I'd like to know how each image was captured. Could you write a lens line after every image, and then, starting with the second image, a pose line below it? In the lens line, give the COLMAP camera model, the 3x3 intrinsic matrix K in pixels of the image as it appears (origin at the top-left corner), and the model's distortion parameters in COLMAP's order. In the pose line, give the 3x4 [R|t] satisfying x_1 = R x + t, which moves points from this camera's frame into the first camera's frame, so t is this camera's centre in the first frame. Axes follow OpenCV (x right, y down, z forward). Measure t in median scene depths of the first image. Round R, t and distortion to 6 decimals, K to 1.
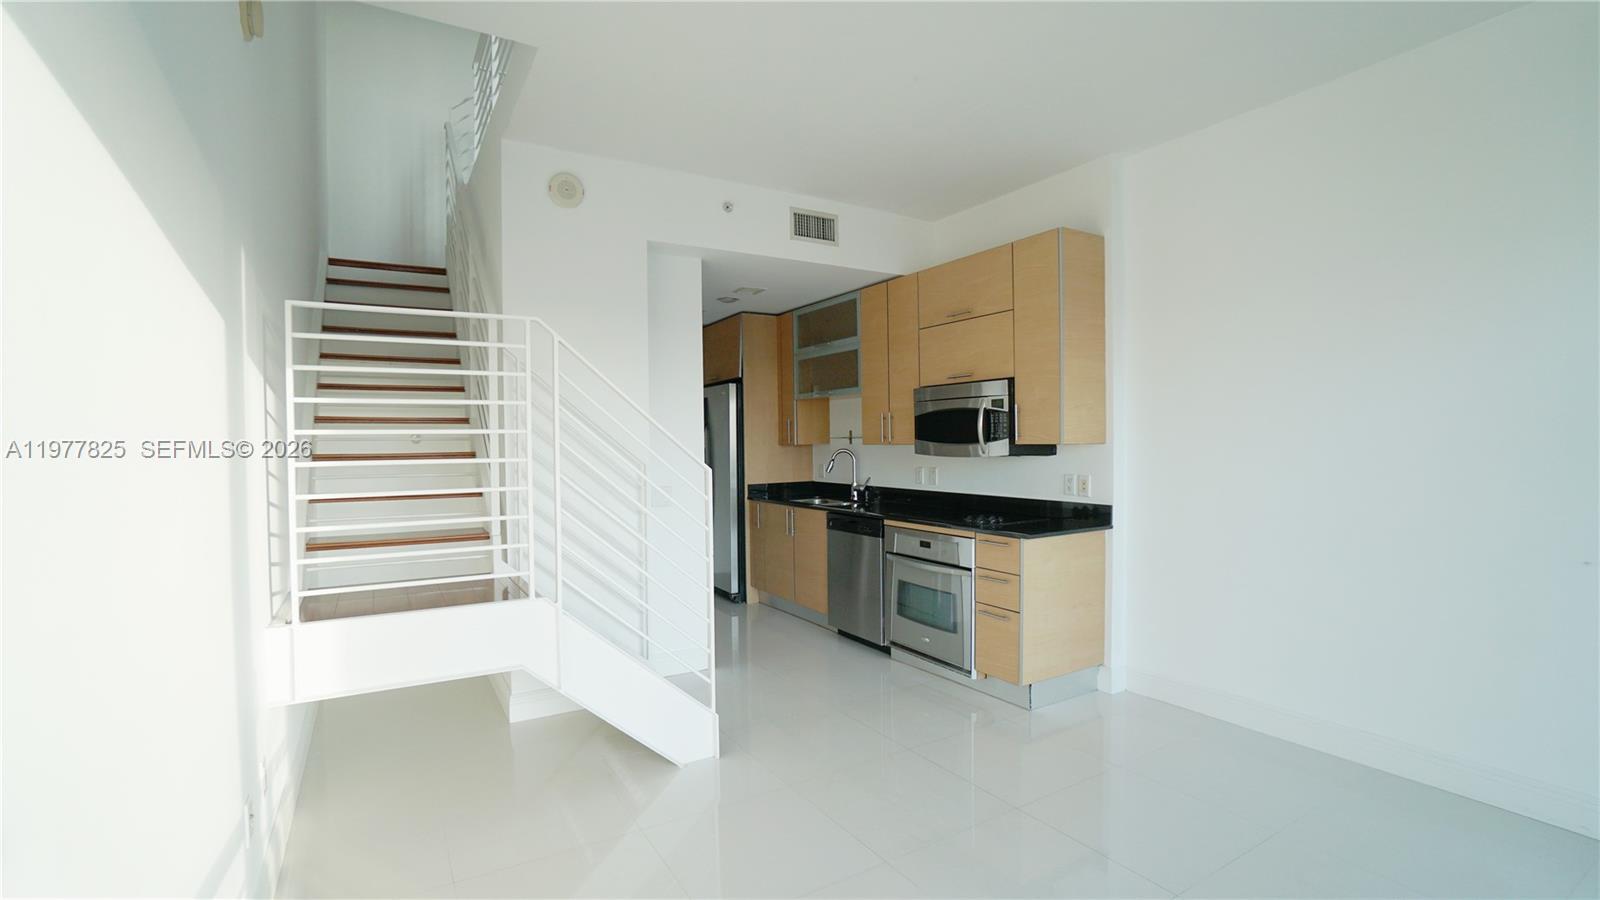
lens RADIAL K [[718.1, 0, 802.0], [0, 718.1, 463.9], [0, 0, 1]] dist [-0.049411, 0.016035]
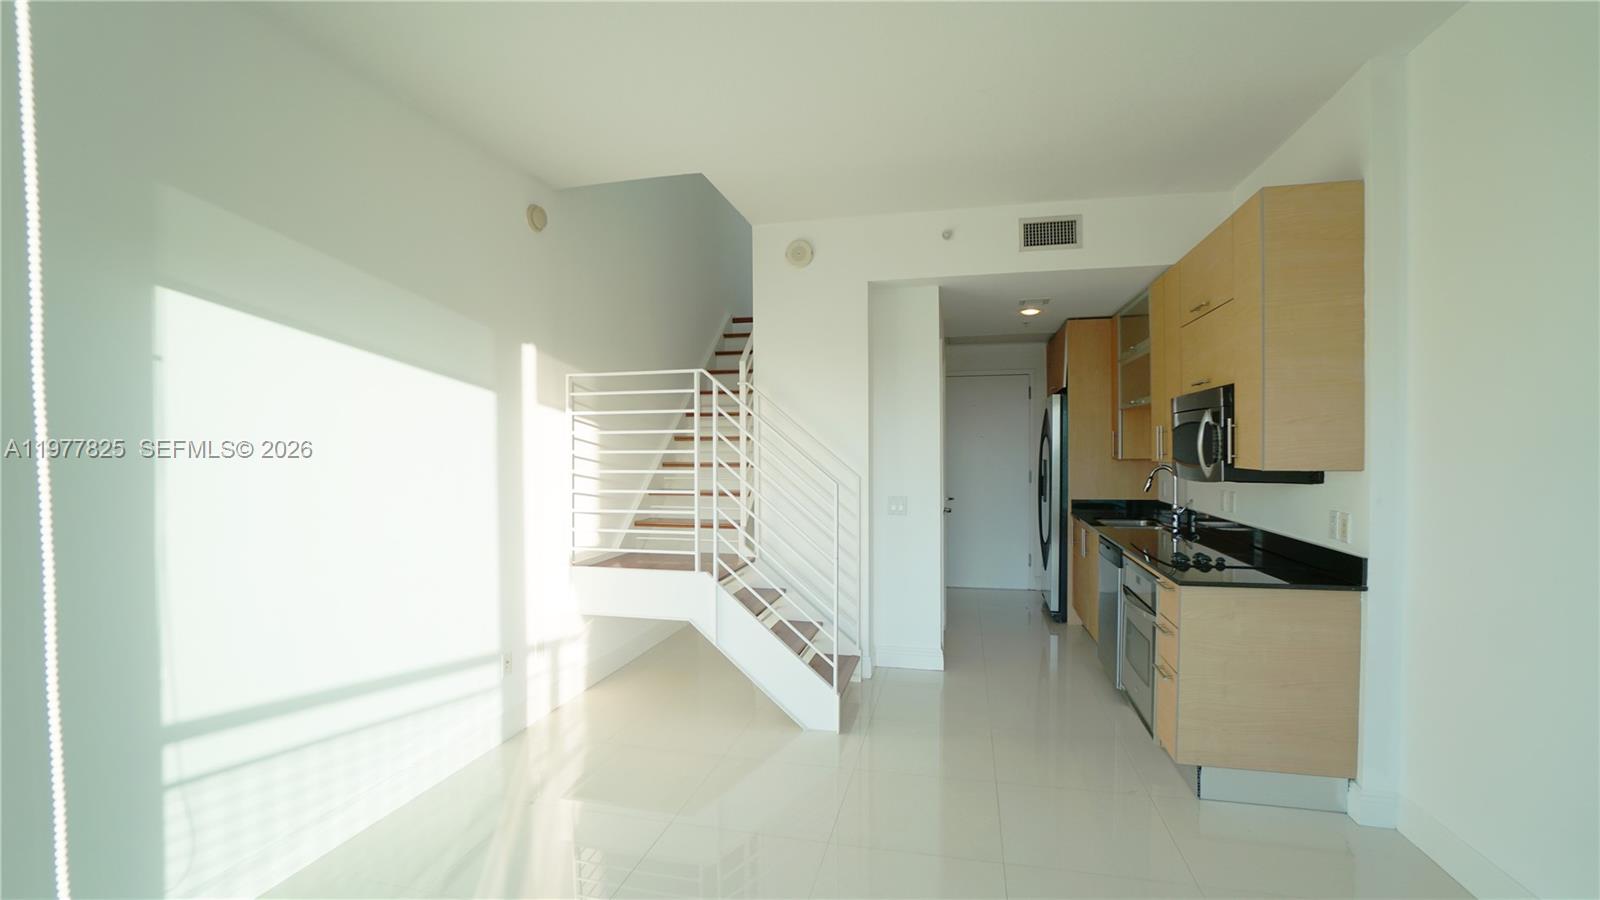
lens RADIAL K [[718.1, 0, 767.9], [0, 718.1, 465.2], [0, 0, 1]] dist [-0.049411, 0.016035]
pose [[0.697276, 0.026671, -0.716306, 0.459012], [-0.027399, 0.999569, 0.010548, -0.022652], [0.716279, 0.012271, 0.697706, 0.076754]]
